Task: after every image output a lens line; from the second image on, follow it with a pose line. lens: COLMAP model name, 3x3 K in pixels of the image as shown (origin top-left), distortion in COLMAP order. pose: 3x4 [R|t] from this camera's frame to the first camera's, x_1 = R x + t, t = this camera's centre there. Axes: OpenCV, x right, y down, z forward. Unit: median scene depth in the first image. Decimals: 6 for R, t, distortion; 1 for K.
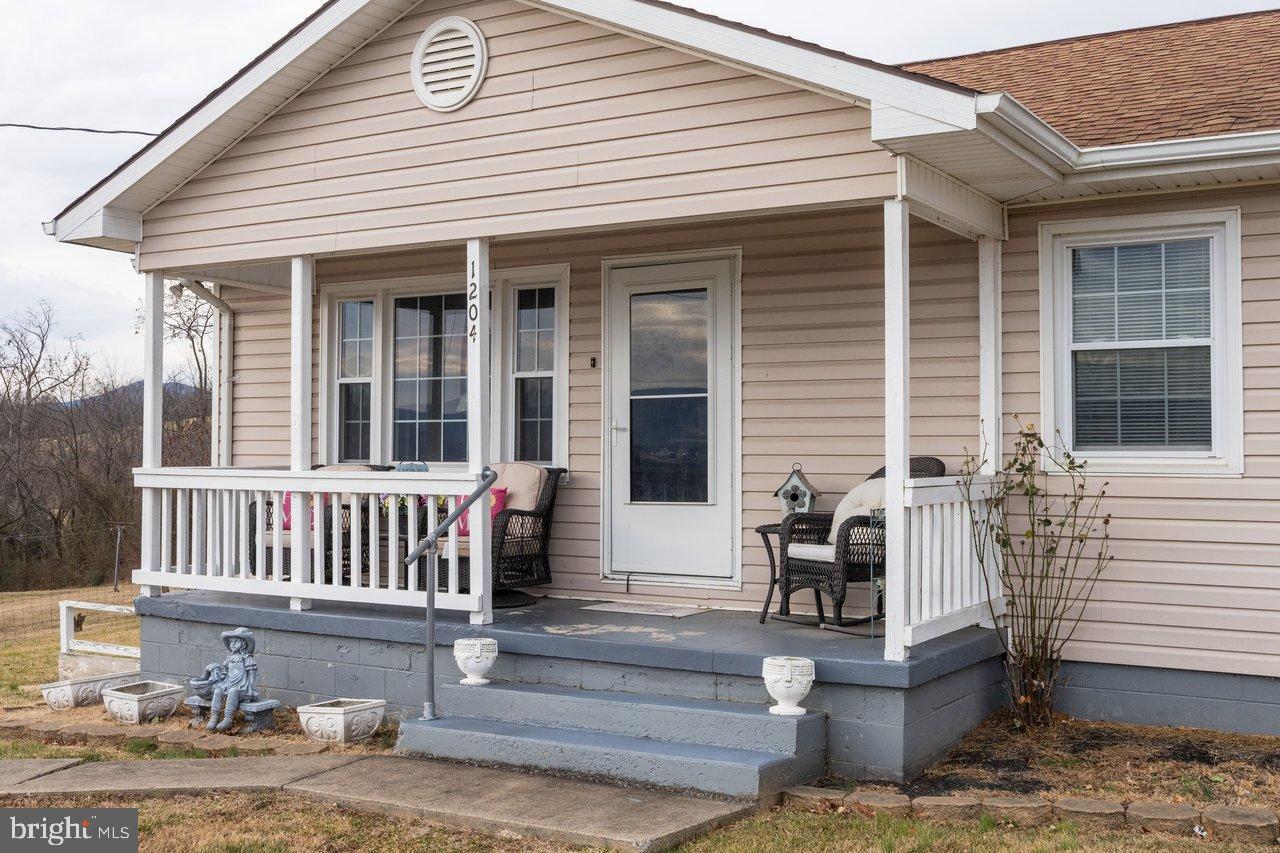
lens RADIAL K [[1358.4, 0, 661.5], [0, 1358.4, 407.6], [0, 0, 1]] dist [-0.010457, -0.000447]
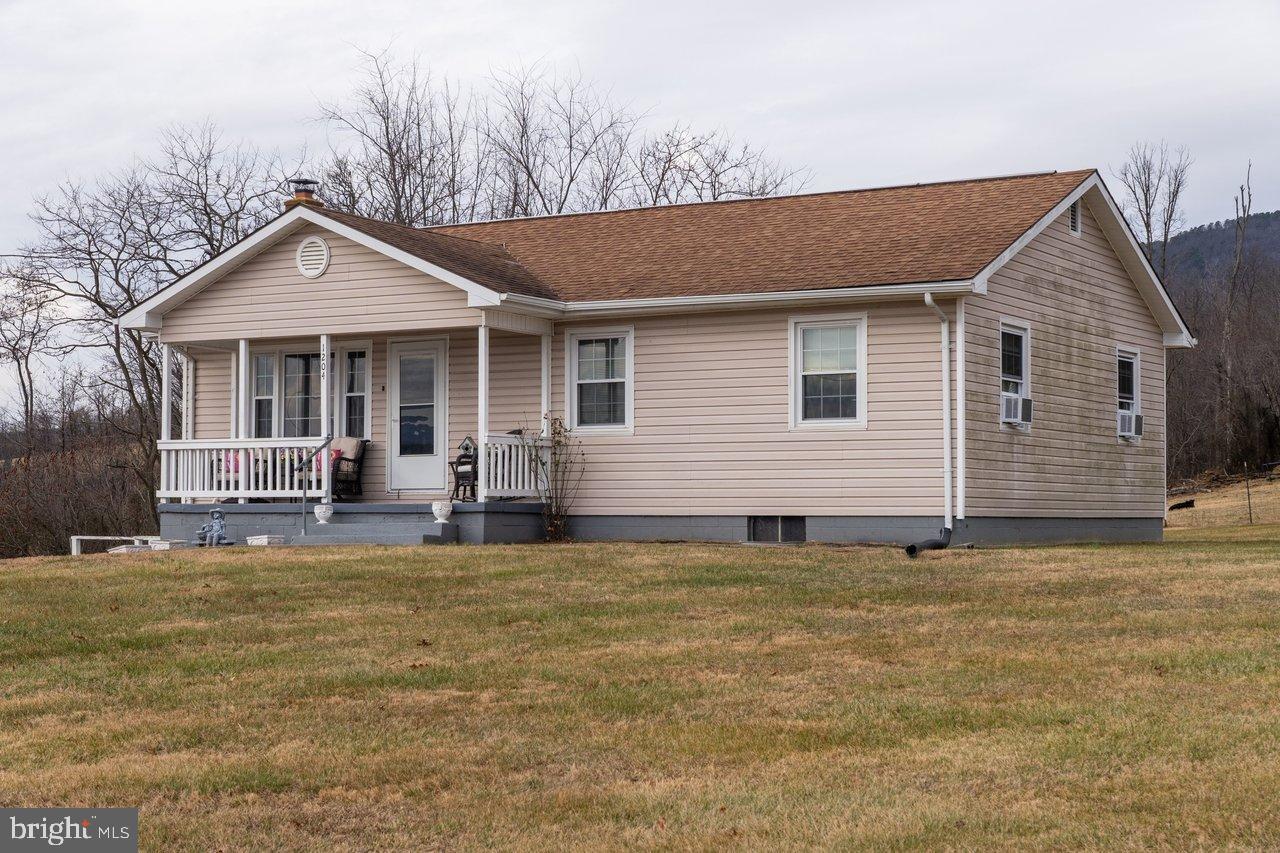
lens RADIAL K [[2141.1, 0, 640.0], [0, 2141.1, 426.5], [0, 0, 1]] dist [-0.010101, 0.247950]
pose [[0.999979, 0.001054, -0.006394, 0.399373], [-0.001149, 0.999889, -0.014860, 0.080199], [0.006378, 0.014867, 0.999869, -2.485817]]
